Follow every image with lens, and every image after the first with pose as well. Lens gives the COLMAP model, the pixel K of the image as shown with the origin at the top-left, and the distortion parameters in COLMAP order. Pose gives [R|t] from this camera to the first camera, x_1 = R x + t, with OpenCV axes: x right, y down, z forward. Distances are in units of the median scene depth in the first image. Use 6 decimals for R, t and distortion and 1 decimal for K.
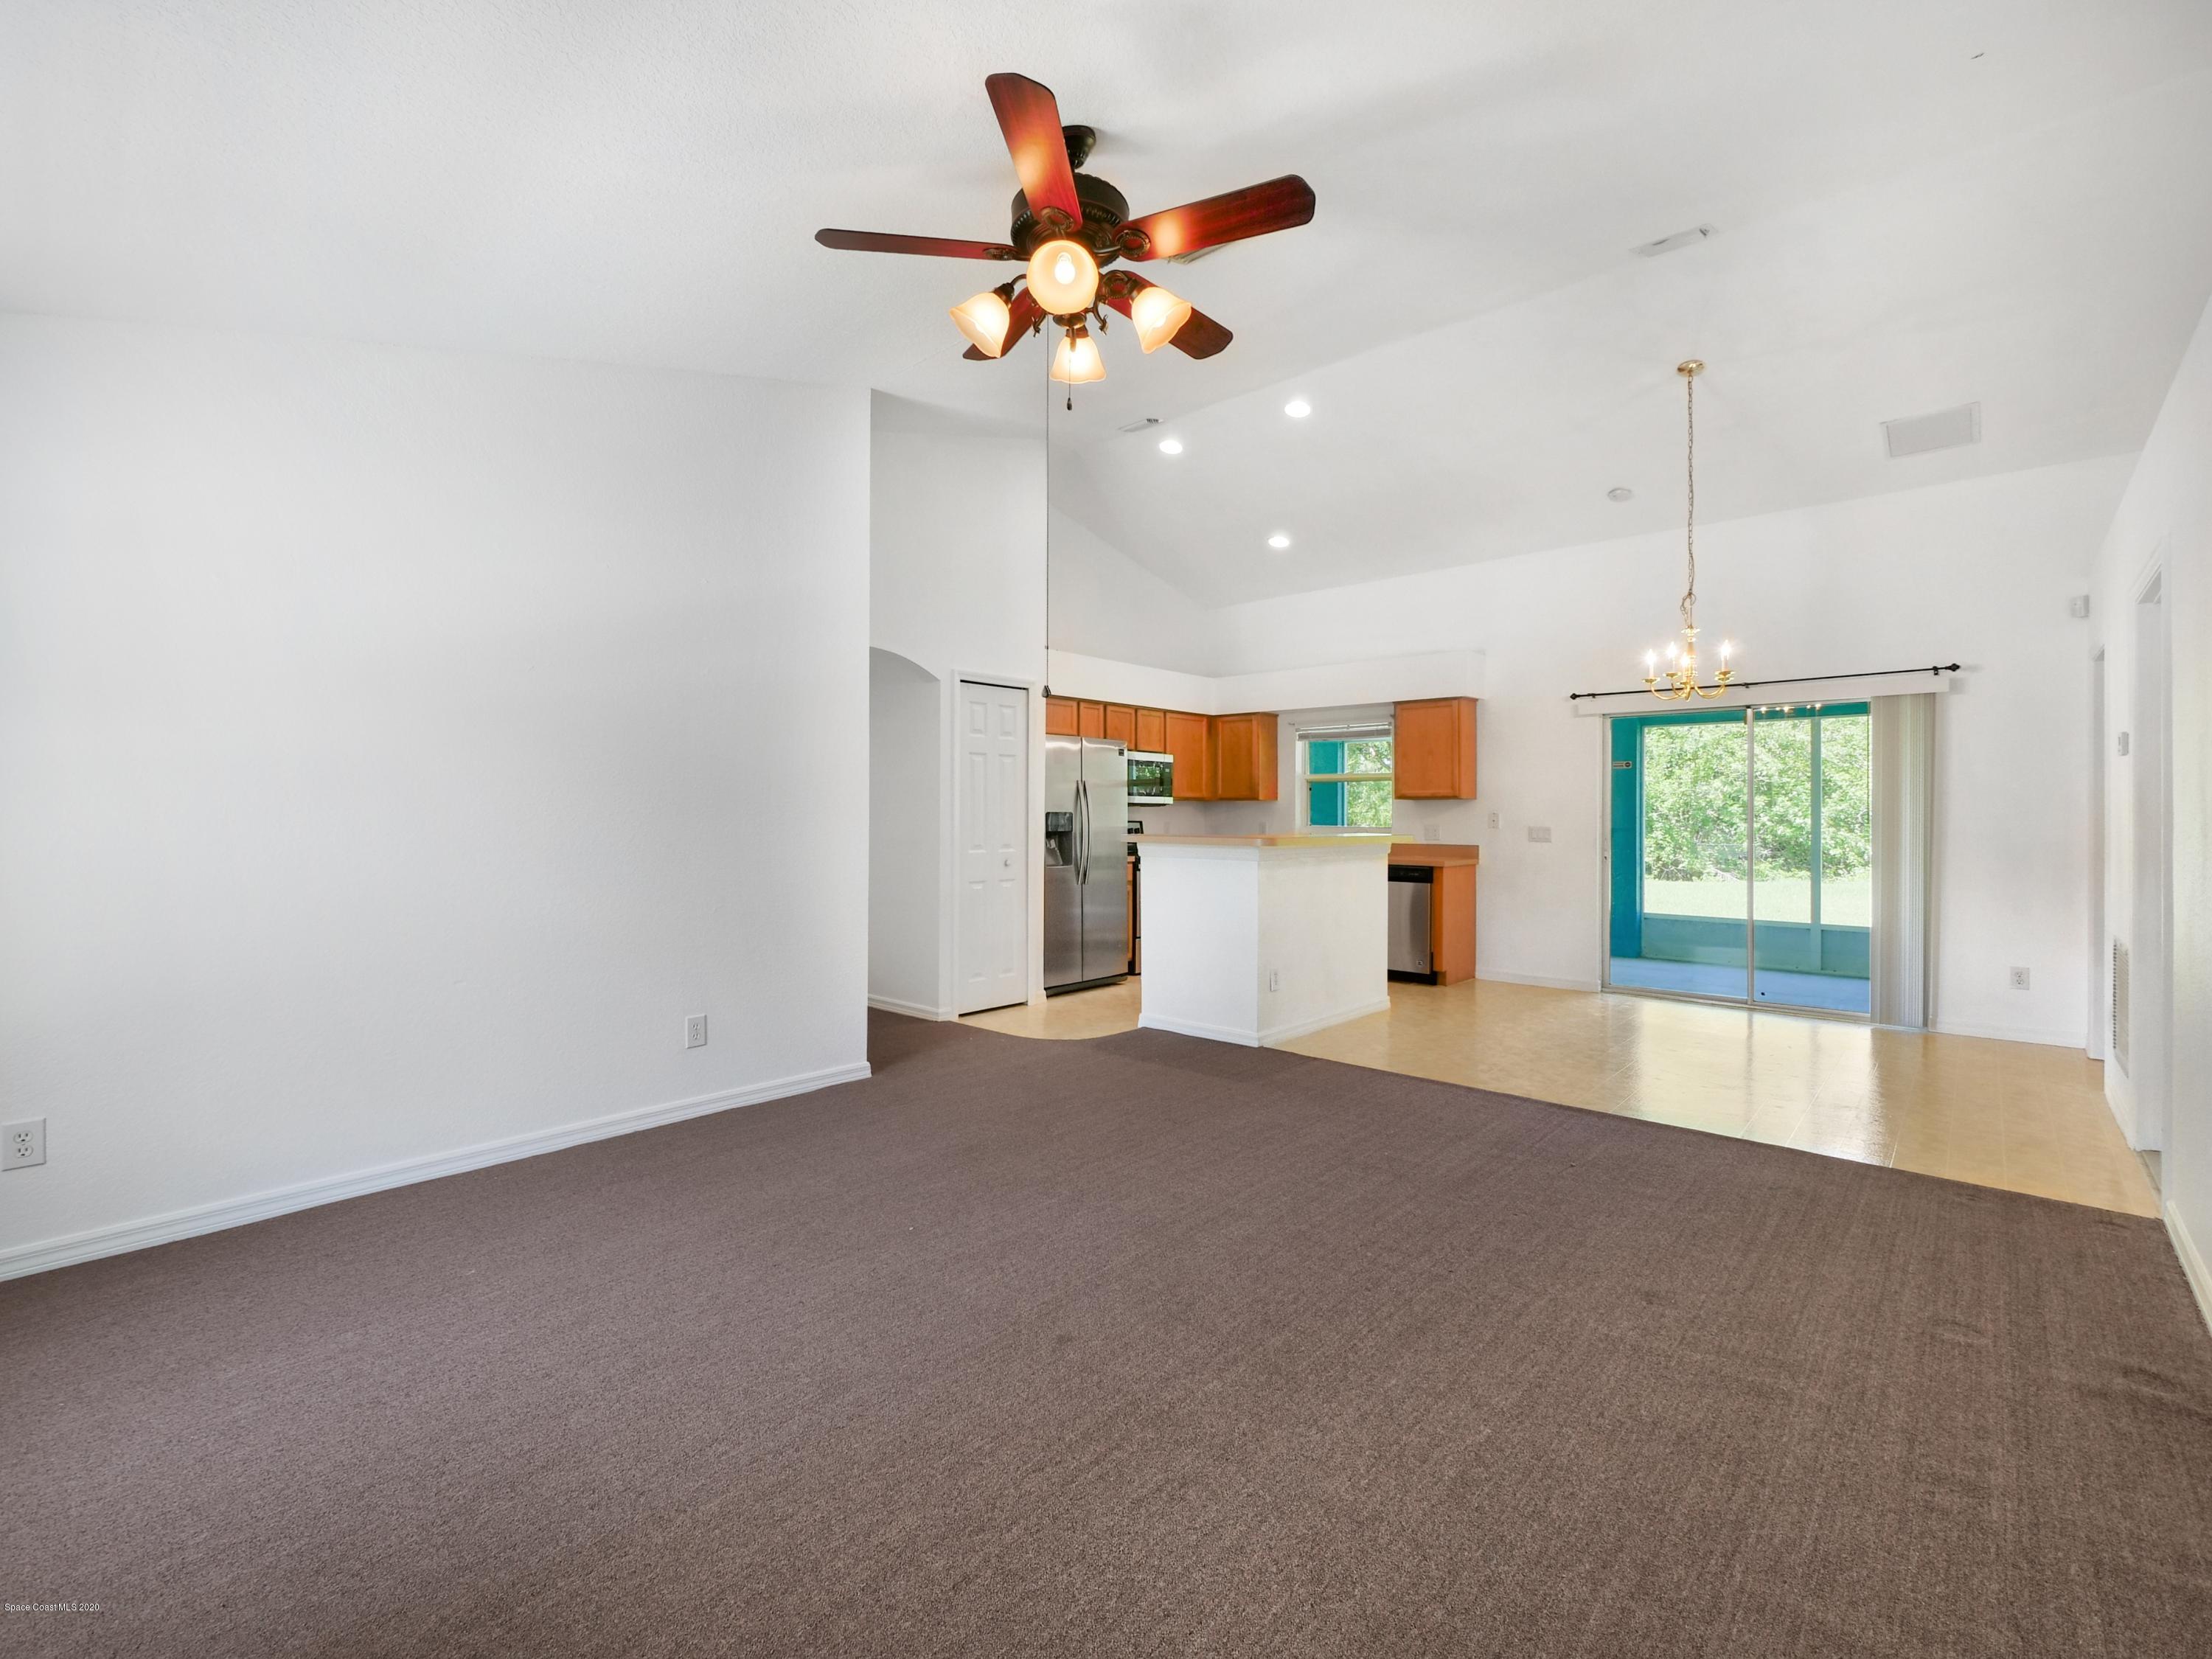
lens RADIAL K [[986.7, 0, 1107.3], [0, 986.7, 813.4], [0, 0, 1]] dist [0.001987, 0.000097]
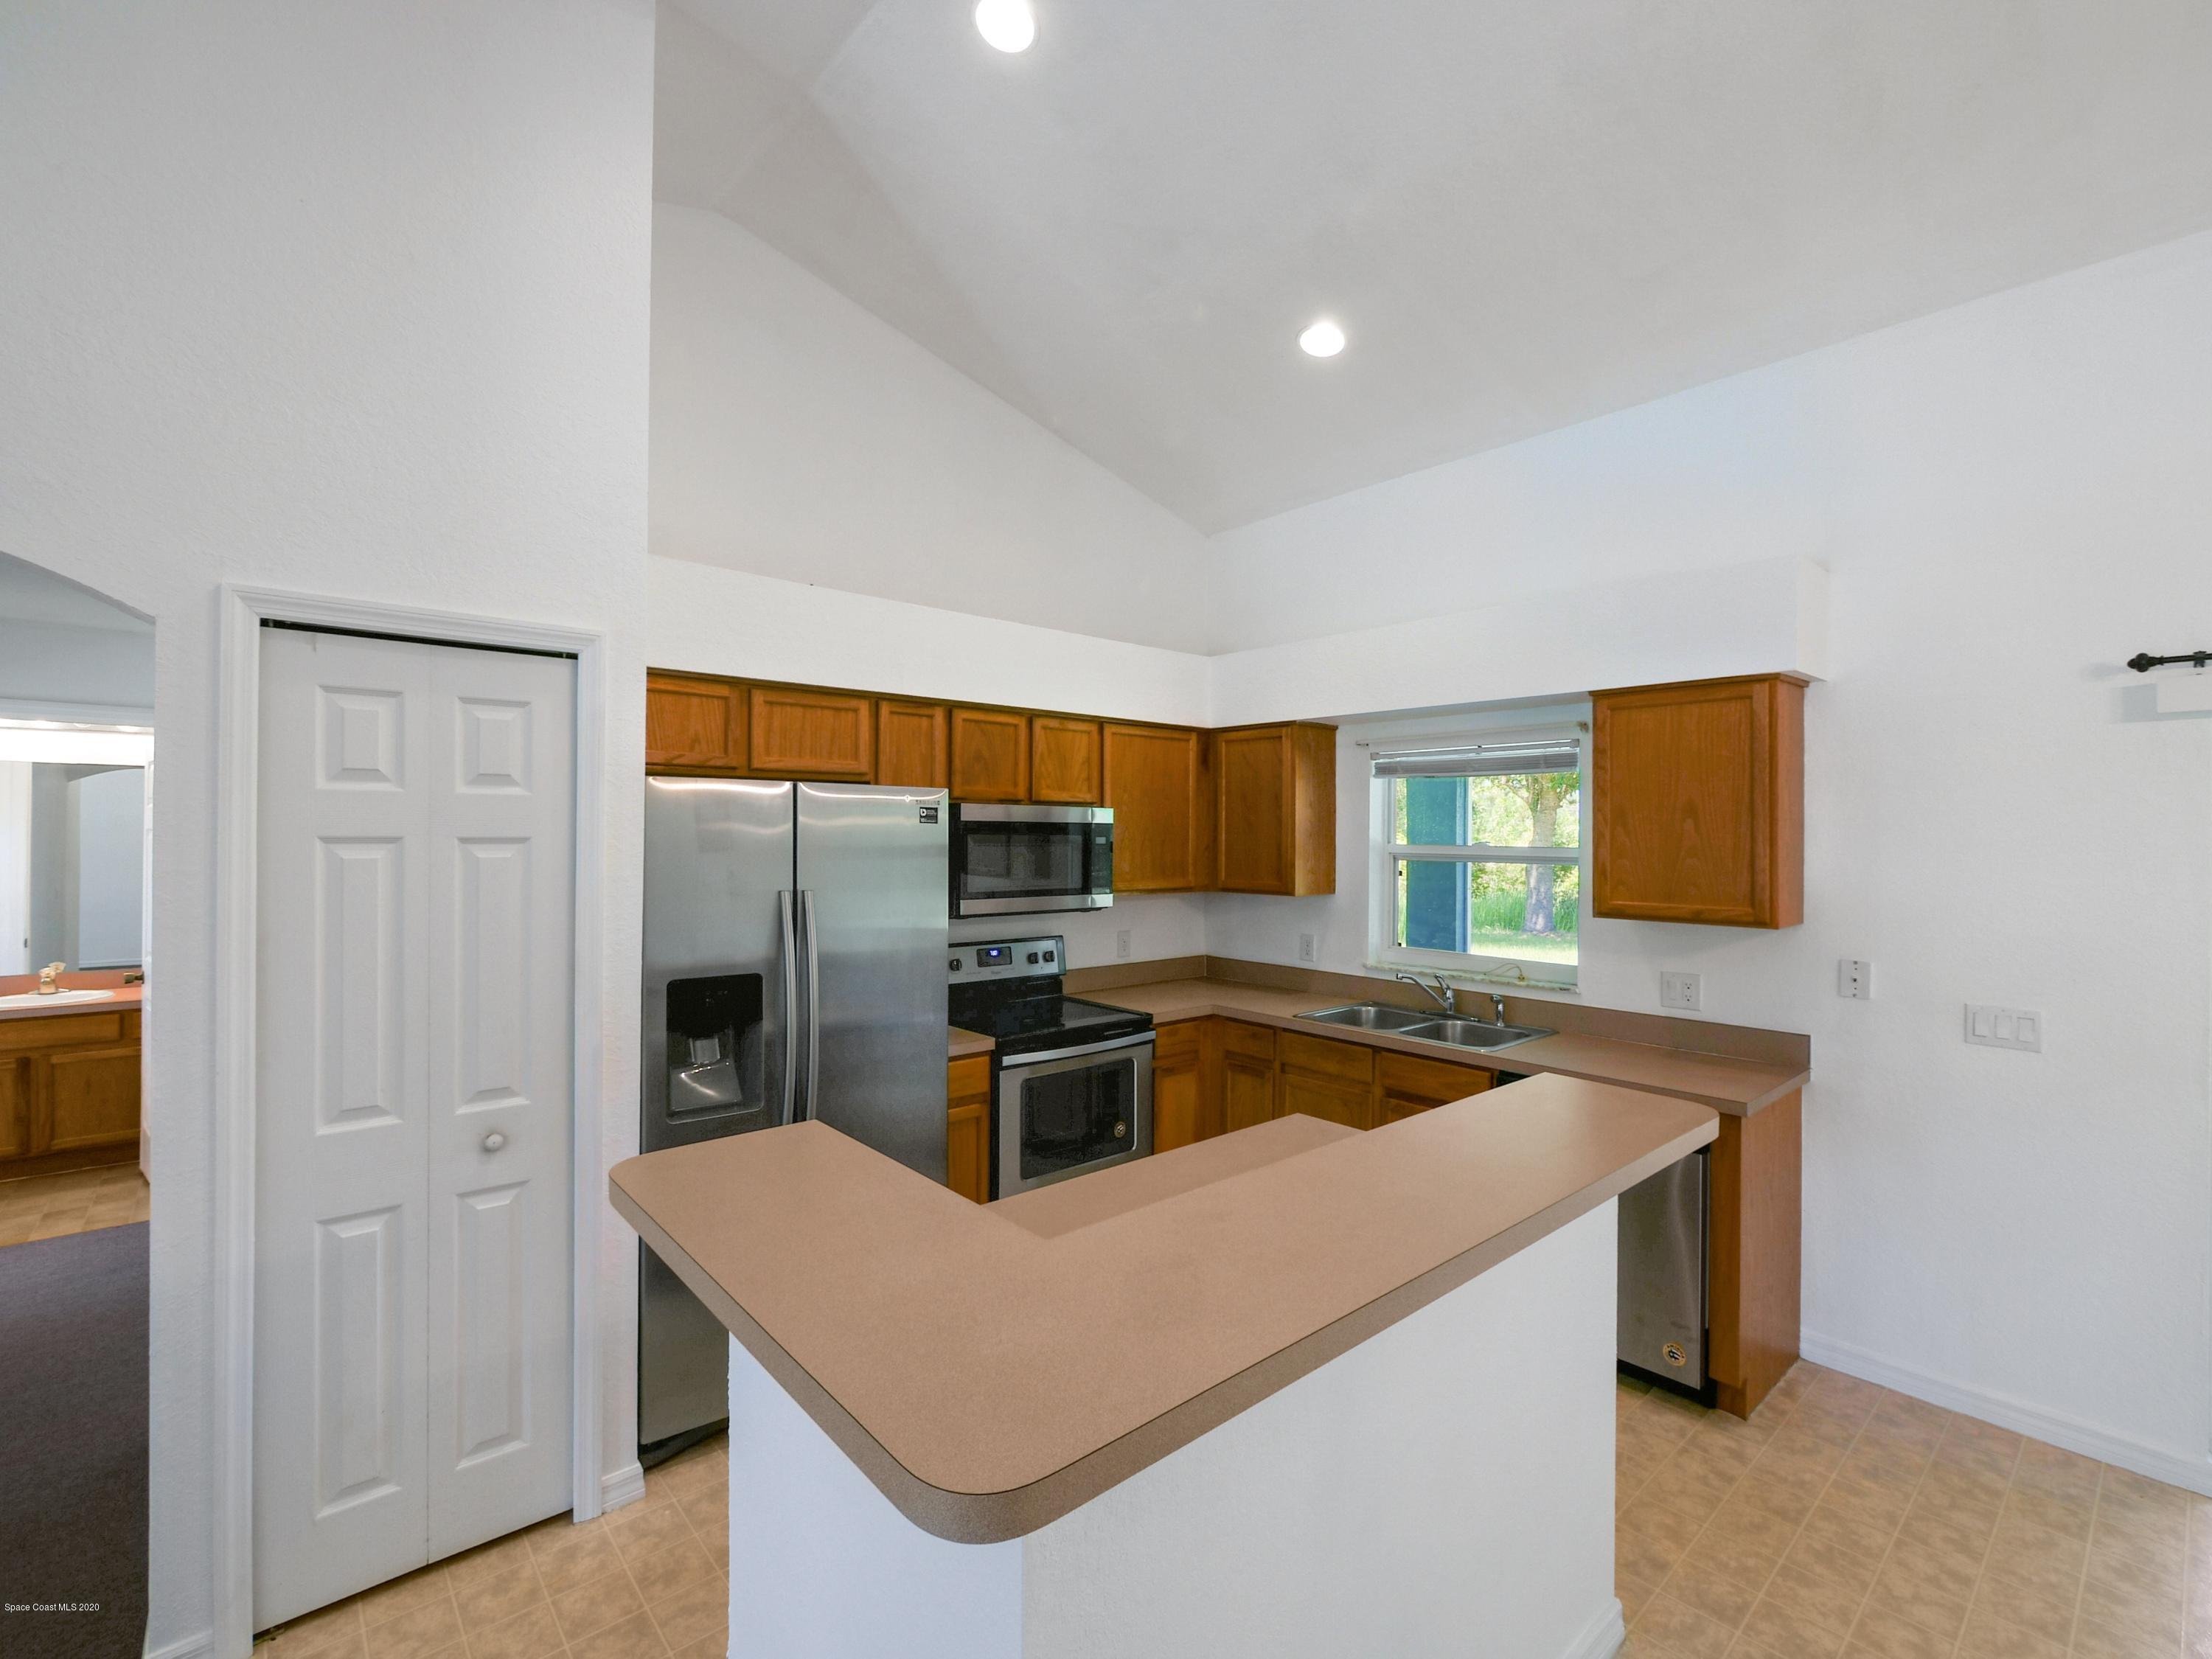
lens RADIAL K [[979.1, 0, 1097.5], [0, 979.1, 831.9], [0, 0, 1]] dist [-0.001419, -0.000255]
pose [[0.992388, 0.003526, -0.123103, 0.128342], [-0.003714, 0.999992, -0.001304, -0.050290], [0.123097, 0.001751, 0.992393, 0.546636]]
